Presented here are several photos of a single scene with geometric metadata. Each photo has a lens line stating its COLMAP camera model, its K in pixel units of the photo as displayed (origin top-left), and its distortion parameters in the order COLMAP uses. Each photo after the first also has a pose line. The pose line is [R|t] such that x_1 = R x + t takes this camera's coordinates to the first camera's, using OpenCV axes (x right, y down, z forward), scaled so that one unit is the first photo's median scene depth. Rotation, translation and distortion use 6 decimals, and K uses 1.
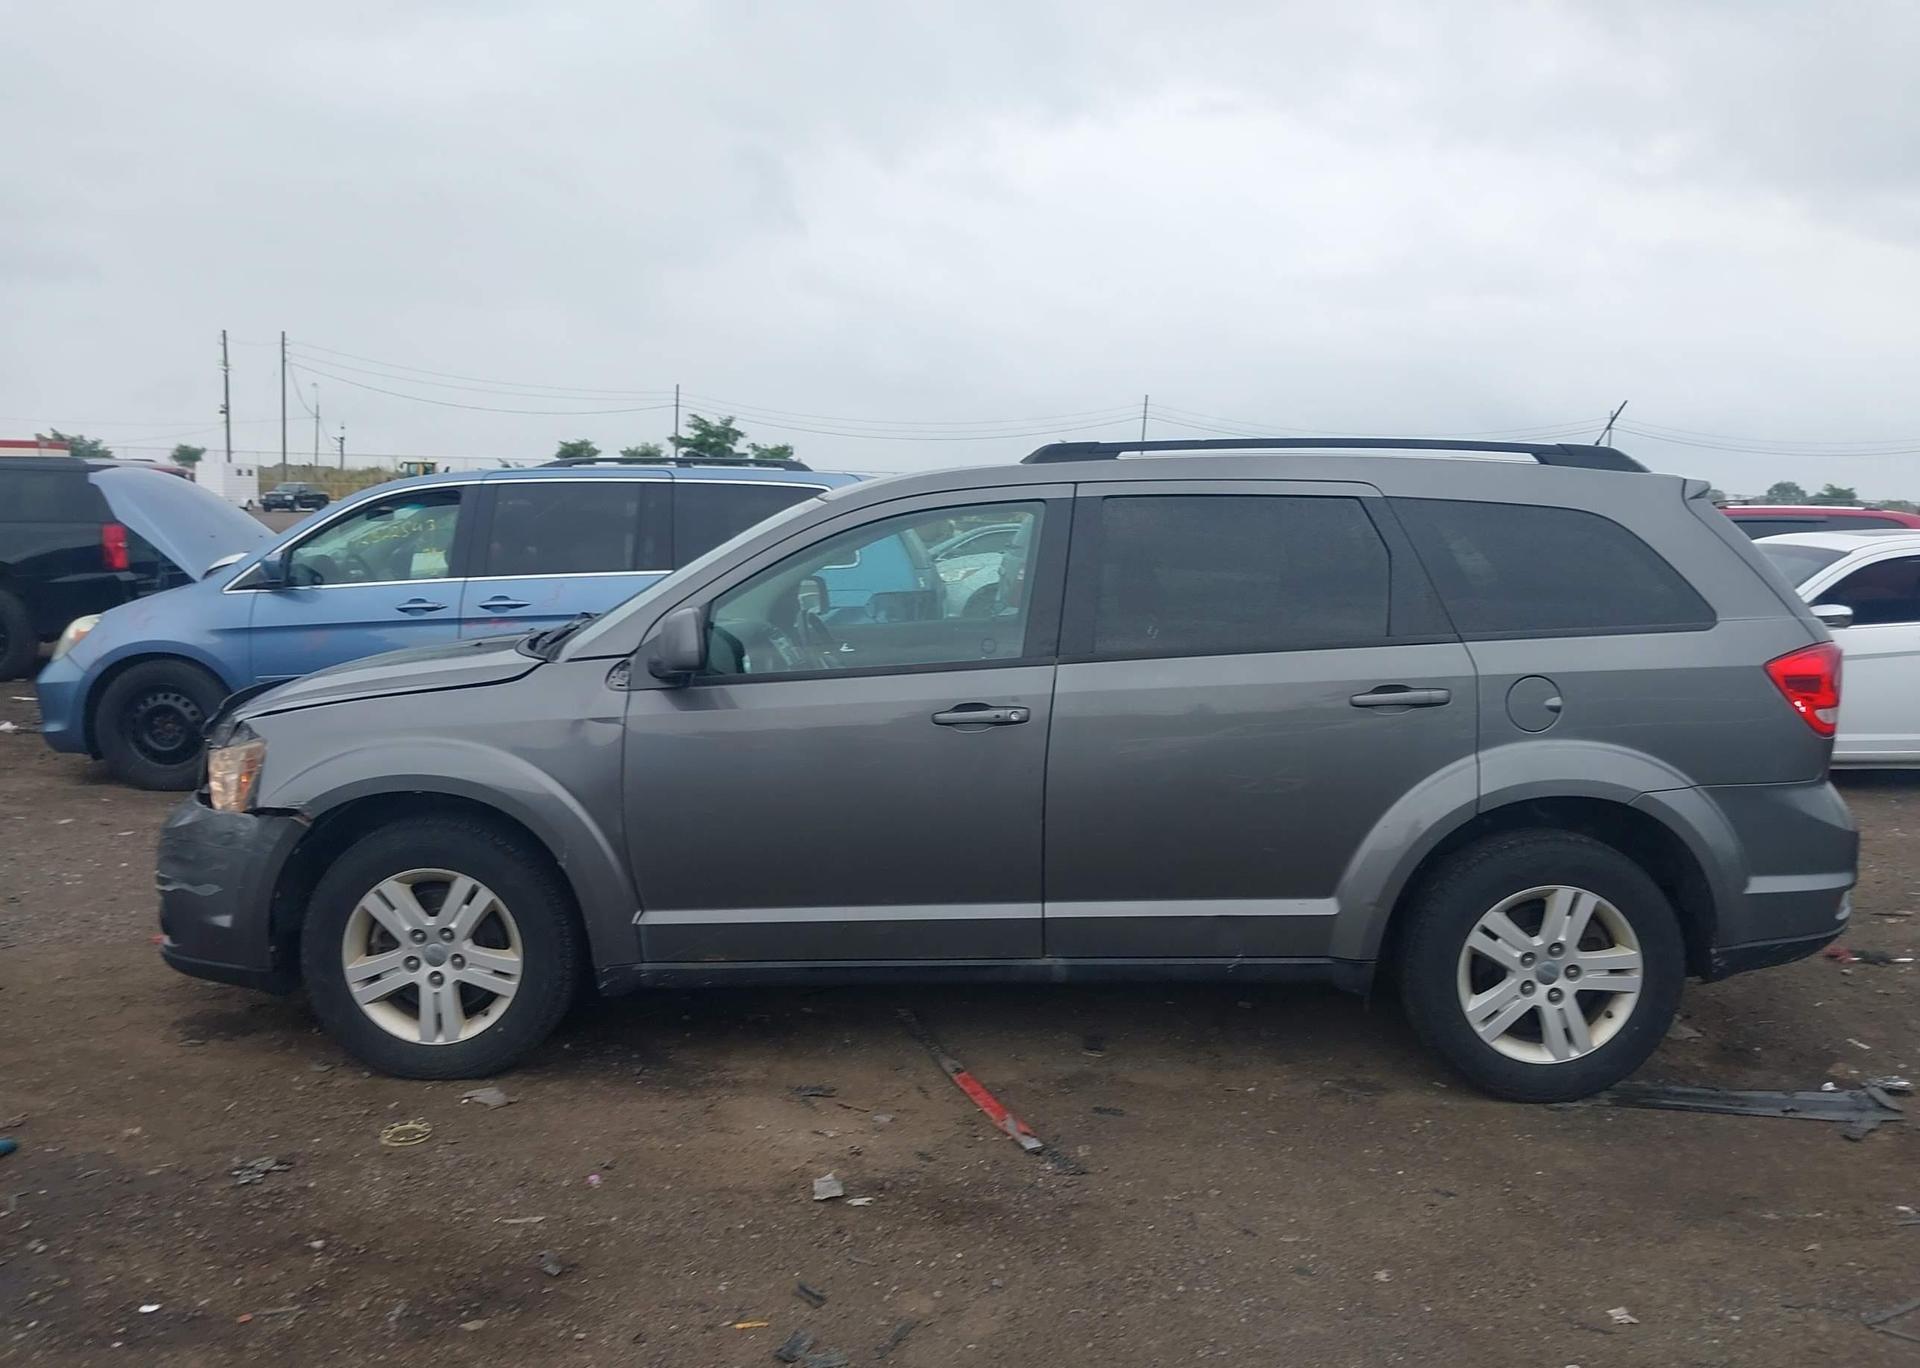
lens RADIAL K [[1533.3, 0, 962.4], [0, 1533.3, 696.5], [0, 0, 1]] dist [-0.001343, -0.012406]
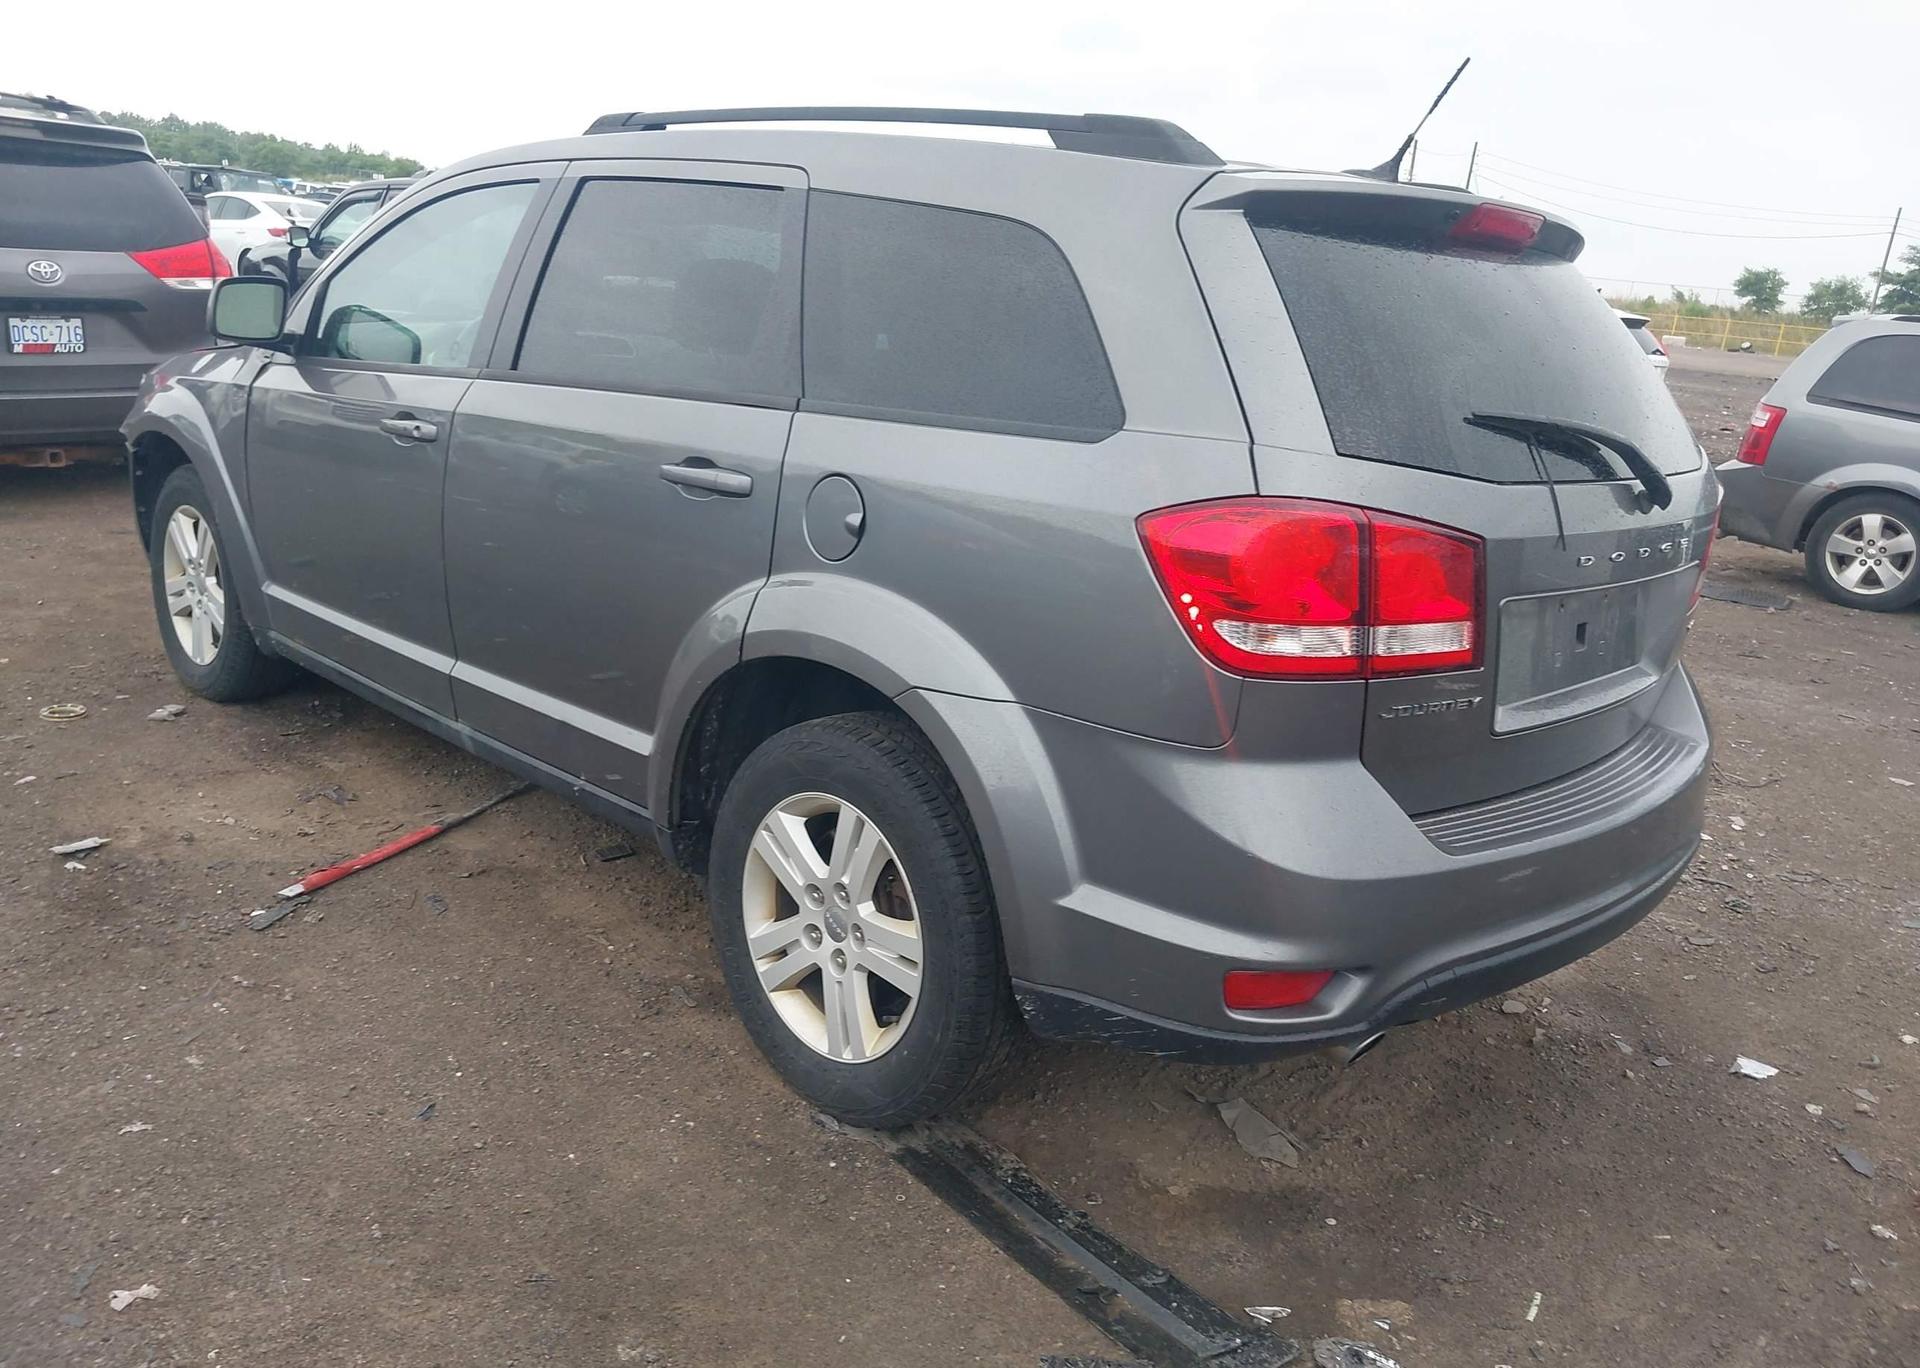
lens RADIAL K [[1533.3, 0, 962.4], [0, 1533.3, 696.5], [0, 0, 1]] dist [-0.001343, -0.012406]
pose [[0.744646, 0.240133, -0.622766, 0.803610], [-0.167716, 0.970422, 0.173647, -0.041122], [0.646044, -0.024858, 0.762895, 0.521016]]
